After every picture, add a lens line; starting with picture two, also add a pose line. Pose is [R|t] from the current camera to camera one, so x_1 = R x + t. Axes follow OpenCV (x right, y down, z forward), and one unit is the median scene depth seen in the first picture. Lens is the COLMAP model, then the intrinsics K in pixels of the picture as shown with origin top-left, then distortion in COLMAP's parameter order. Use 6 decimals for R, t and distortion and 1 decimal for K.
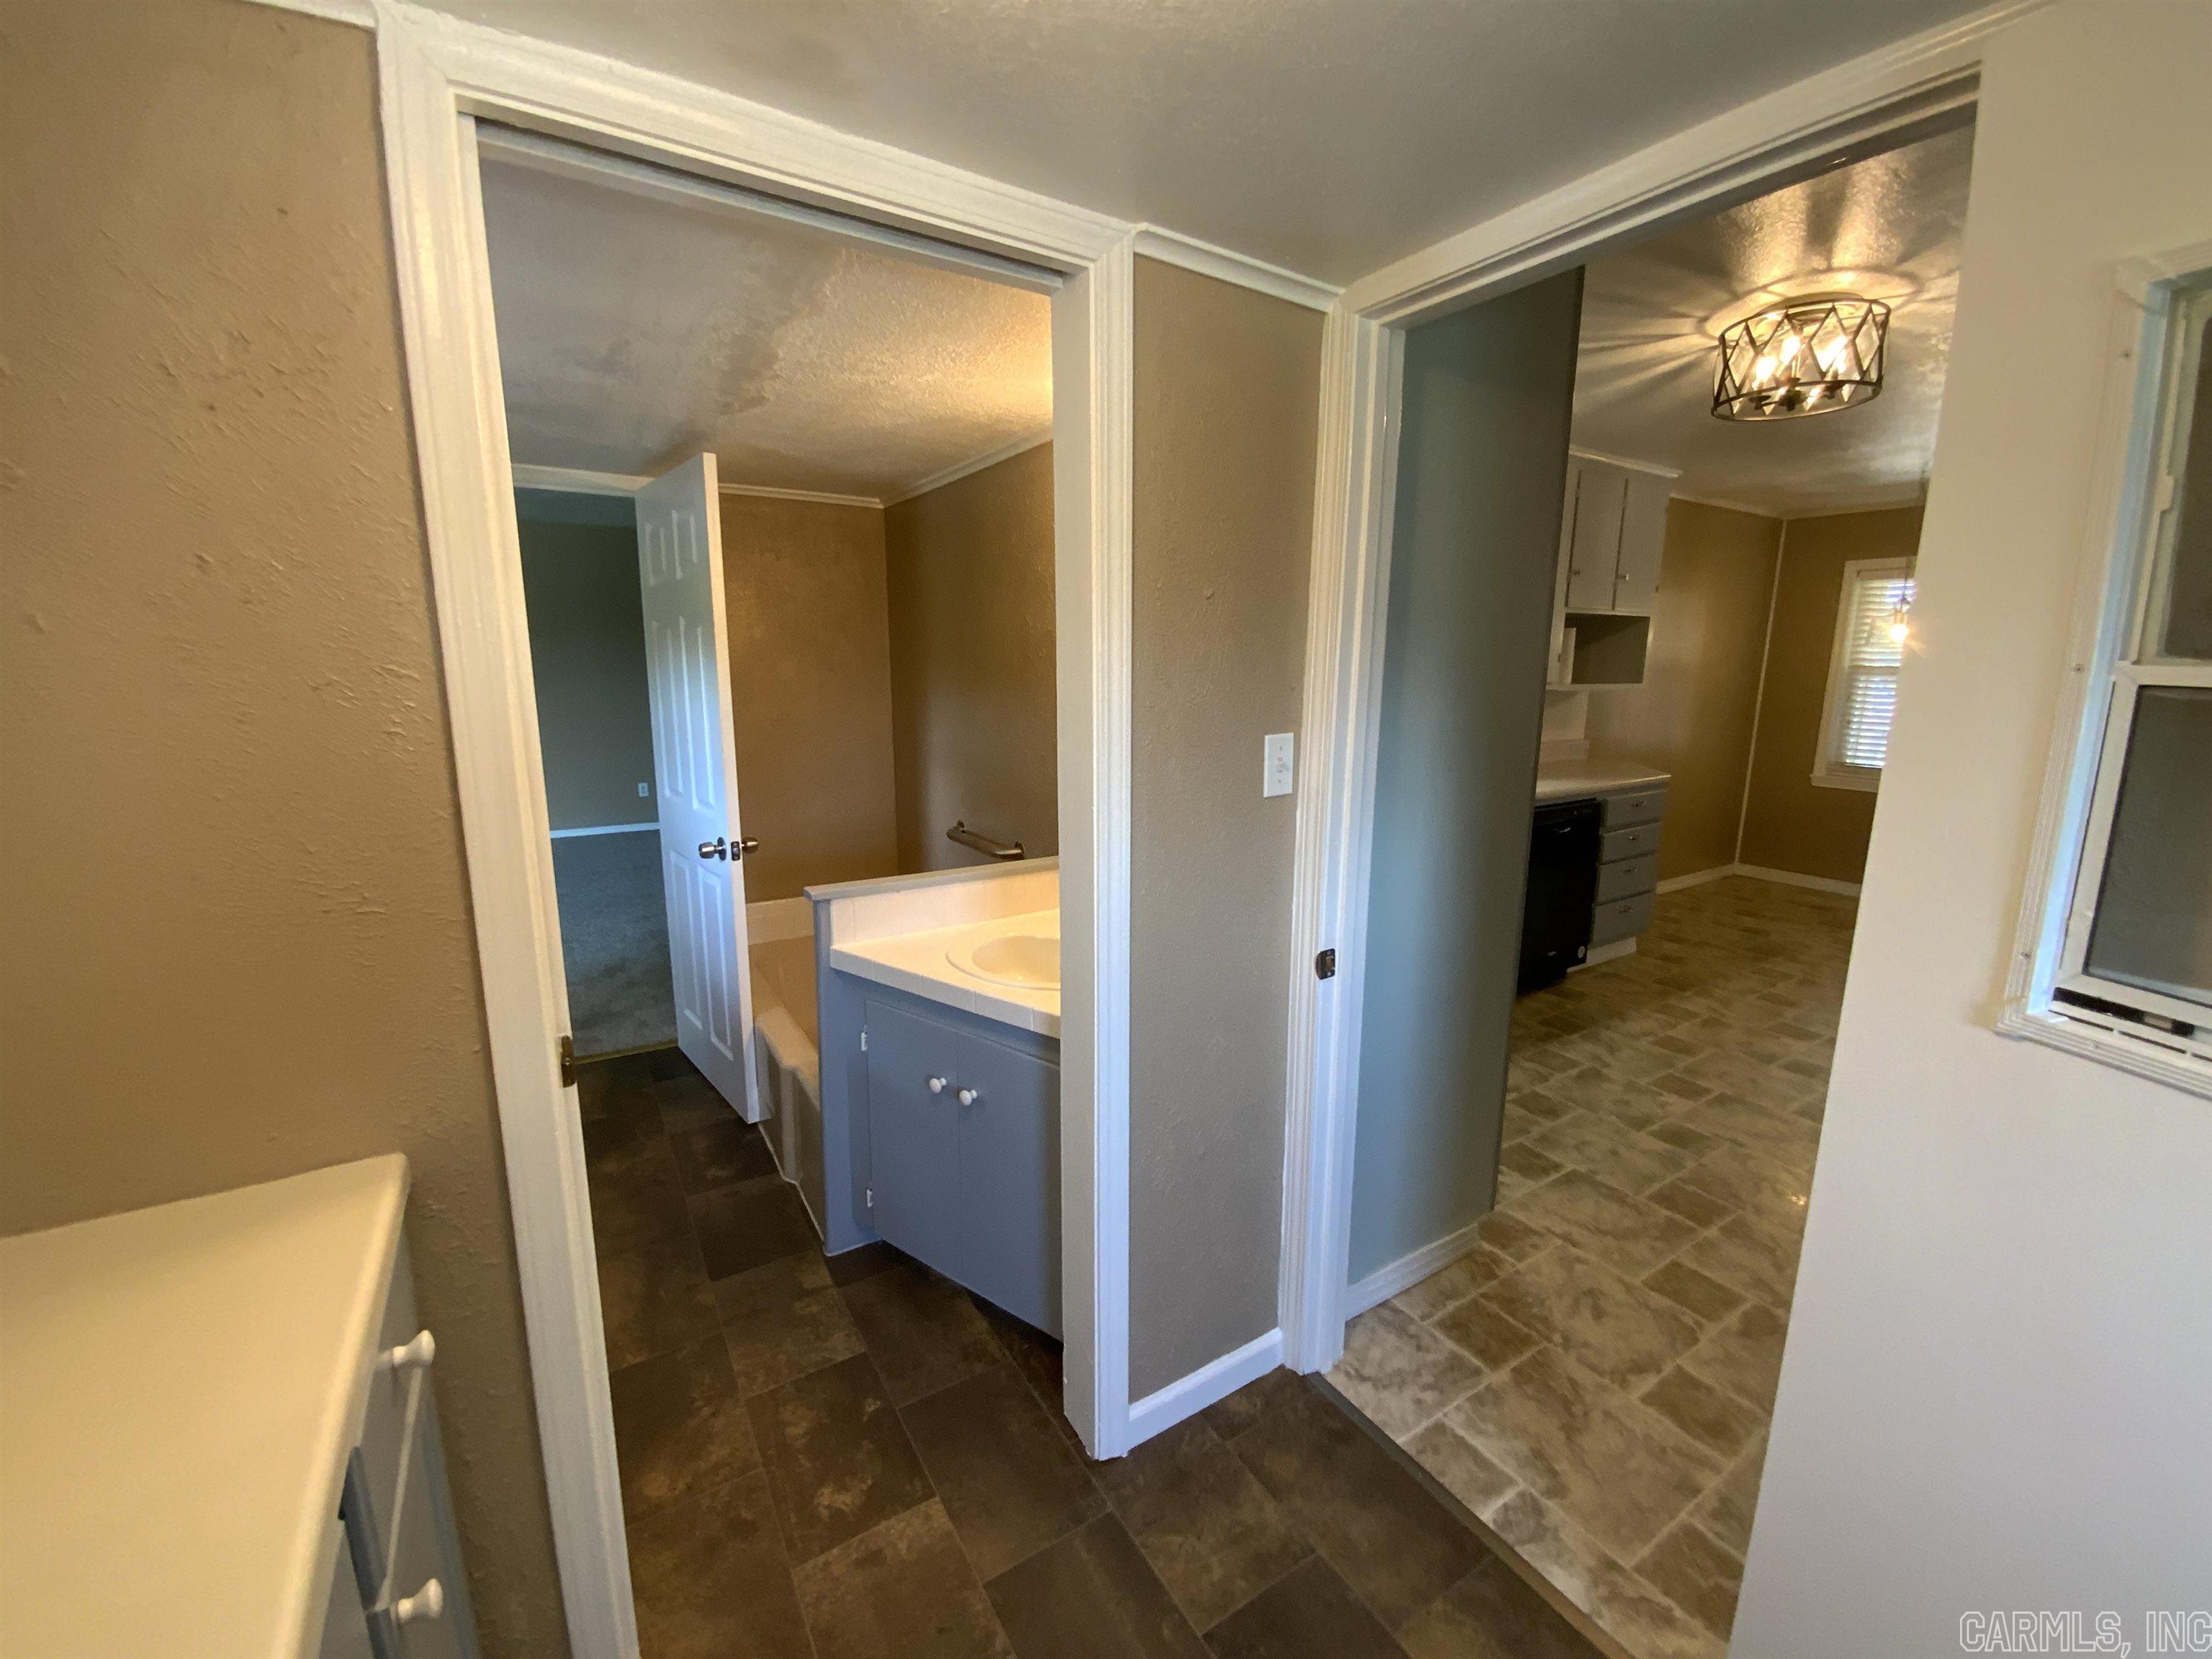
lens RADIAL K [[919.6, 0, 1106.0], [0, 919.6, 829.5], [0, 0, 1]] dist [-0.001323, 0.000047]
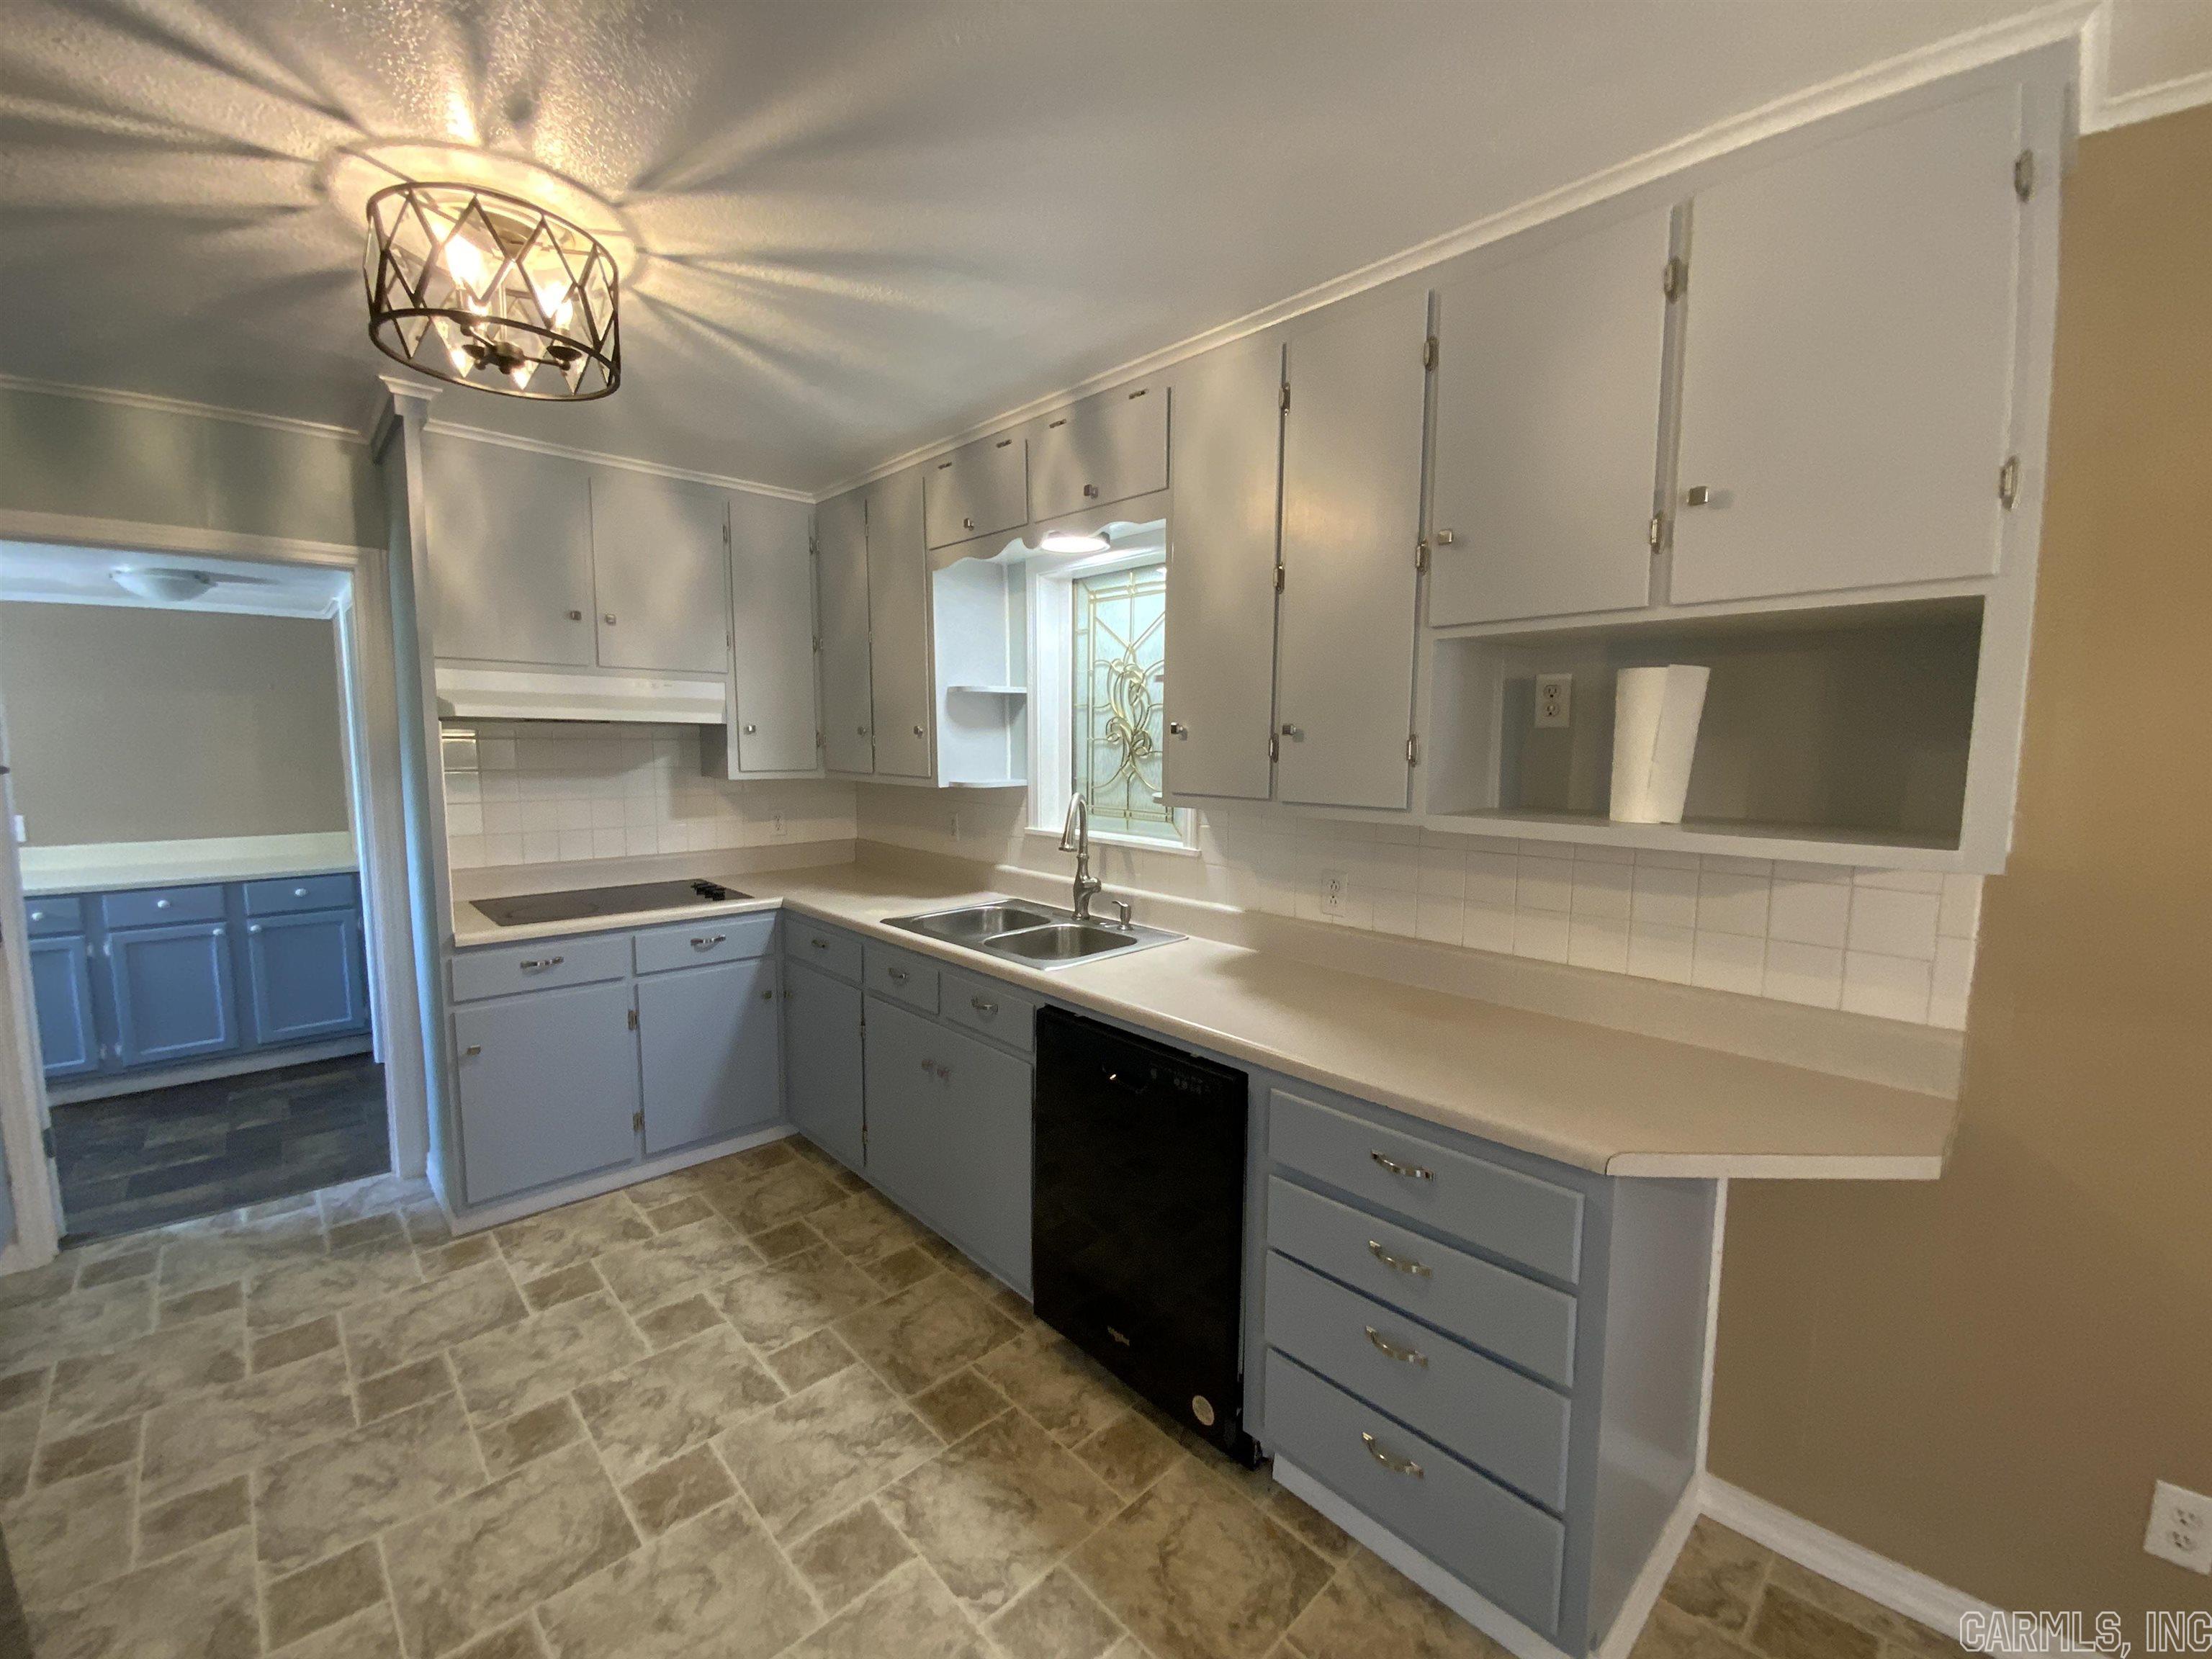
lens RADIAL K [[894.9, 0, 1101.3], [0, 894.9, 829.2], [0, 0, 1]] dist [0.016810, -0.013949]
pose [[0.181050, 0.090558, -0.979296, 1.856113], [-0.185157, 0.981084, 0.056491, -0.318287], [0.965887, 0.171096, 0.194393, 1.684407]]
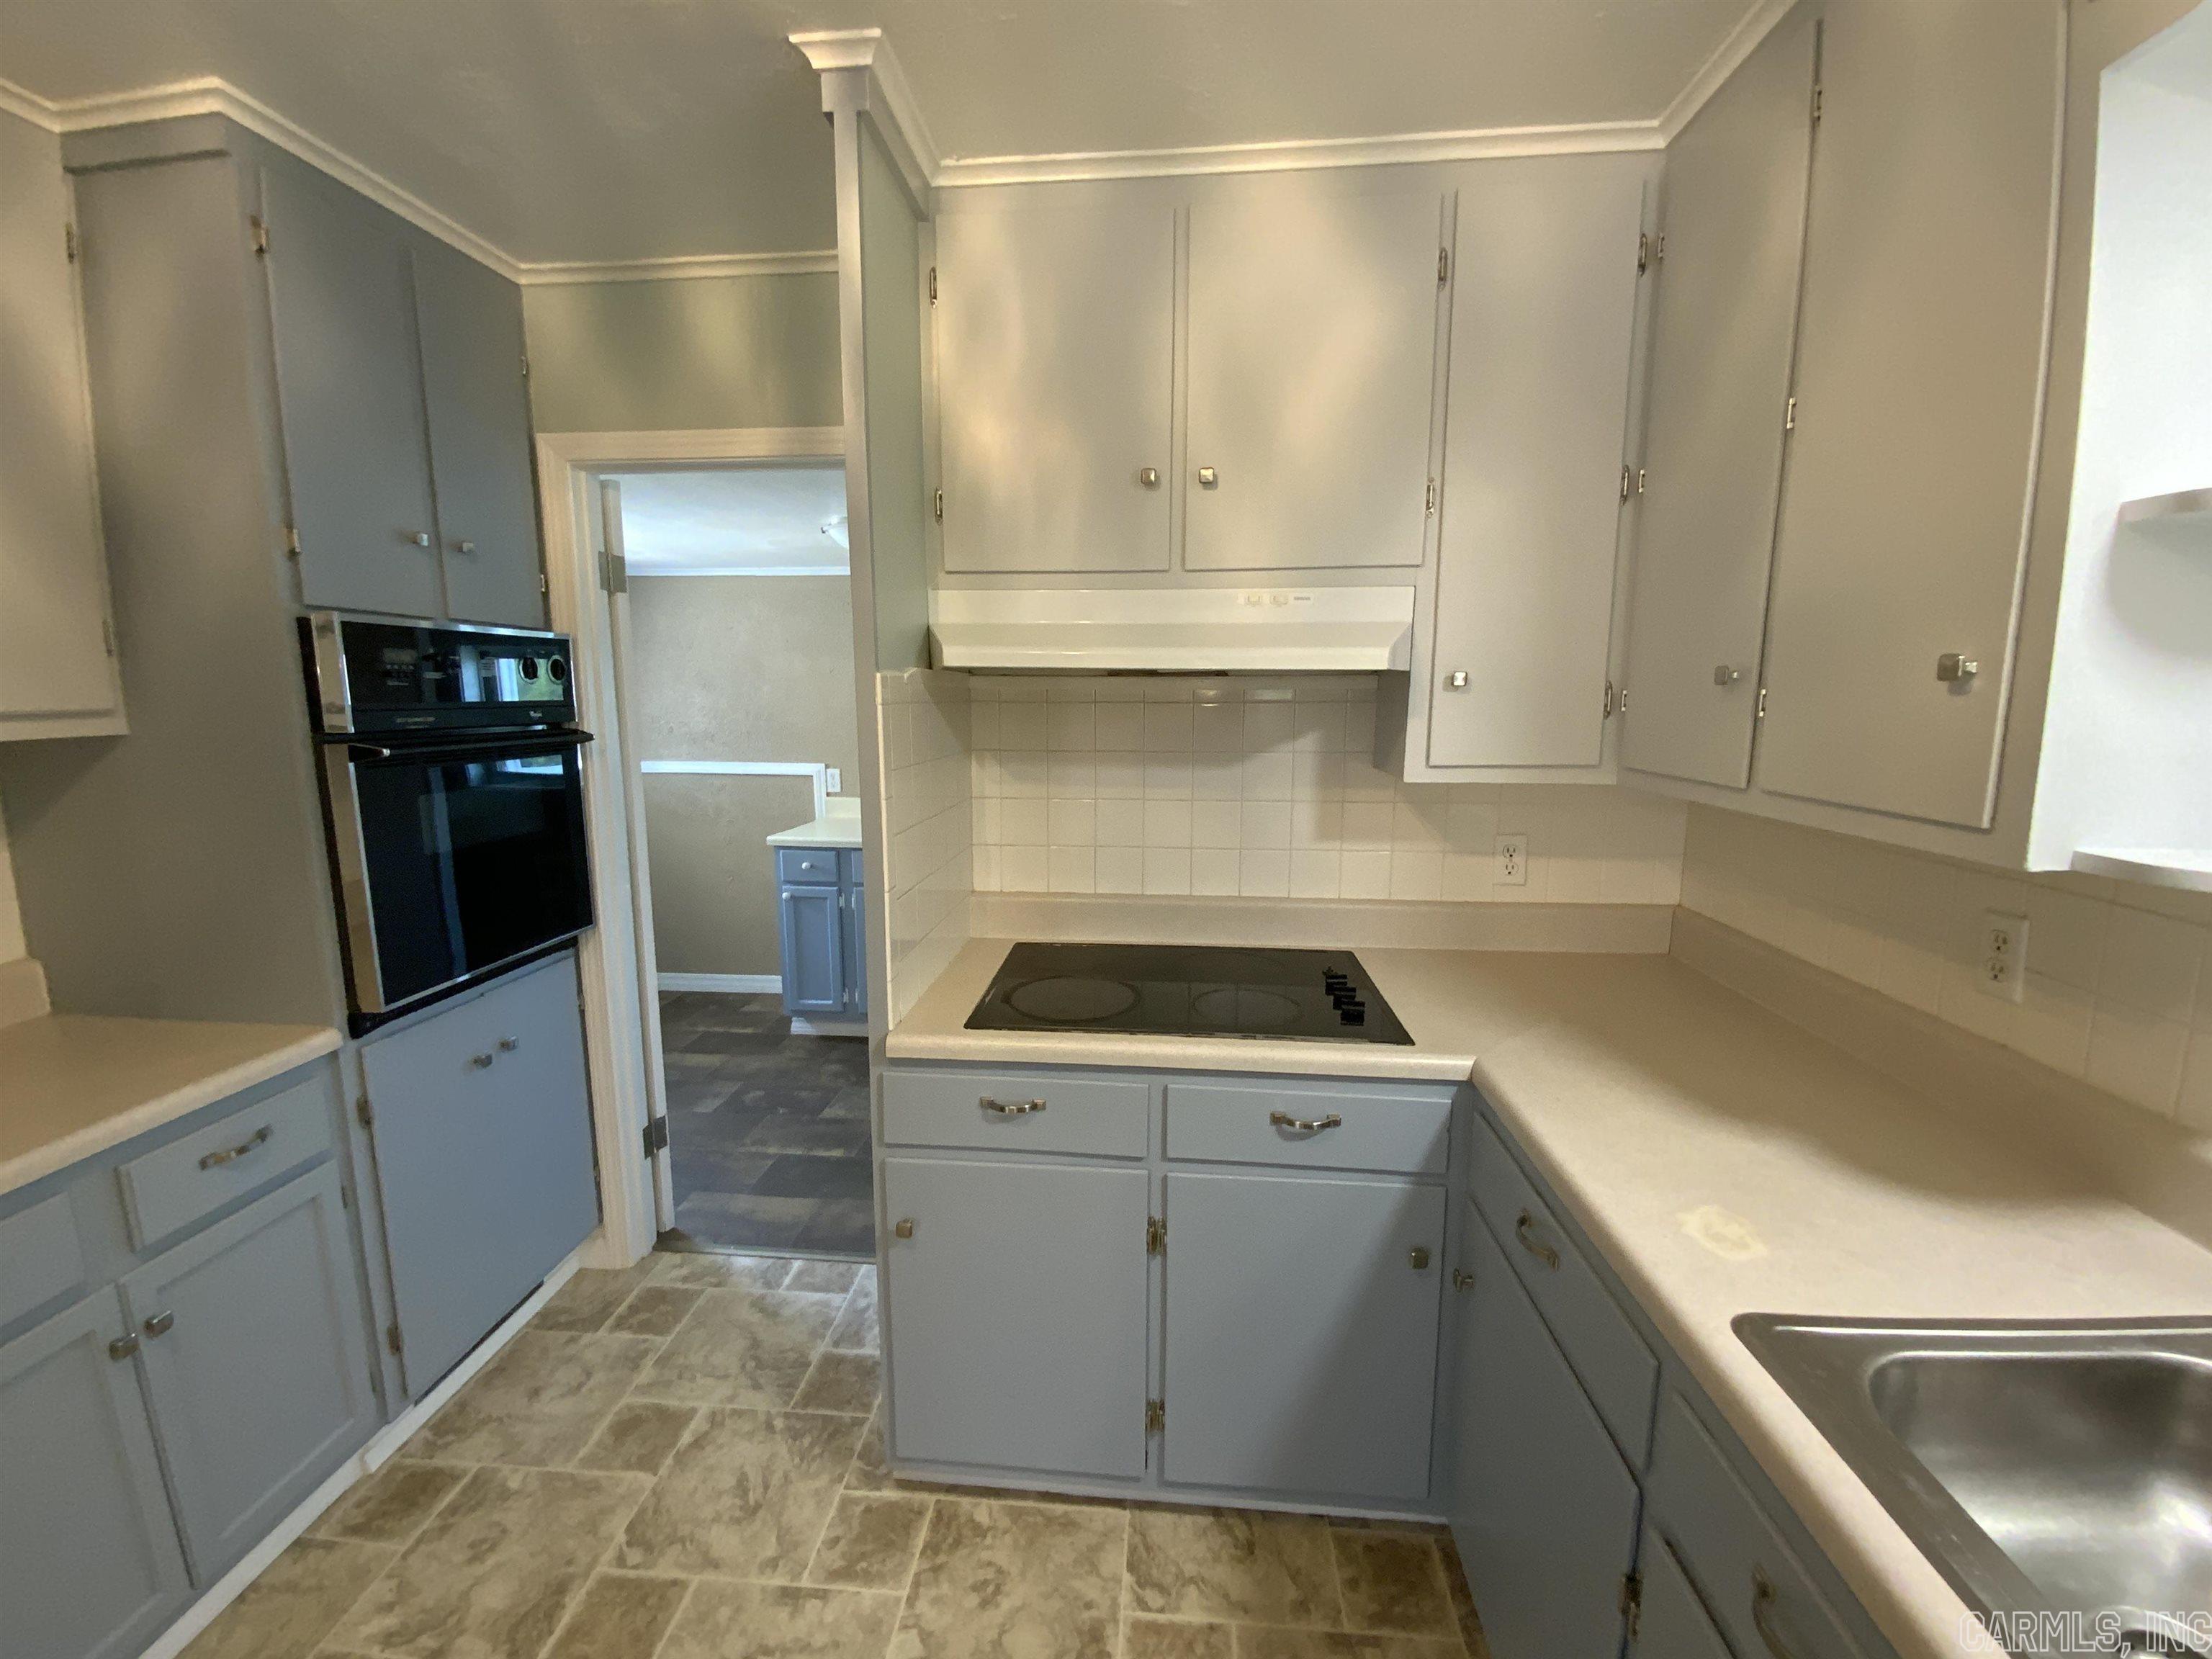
lens RADIAL K [[894.9, 0, 1101.3], [0, 894.9, 829.2], [0, 0, 1]] dist [0.016810, -0.013949]
pose [[-0.612211, 0.105641, -0.783605, 0.934906], [-0.152144, 0.956776, 0.247854, -0.309362], [0.775918, 0.270960, -0.569677, 1.595412]]
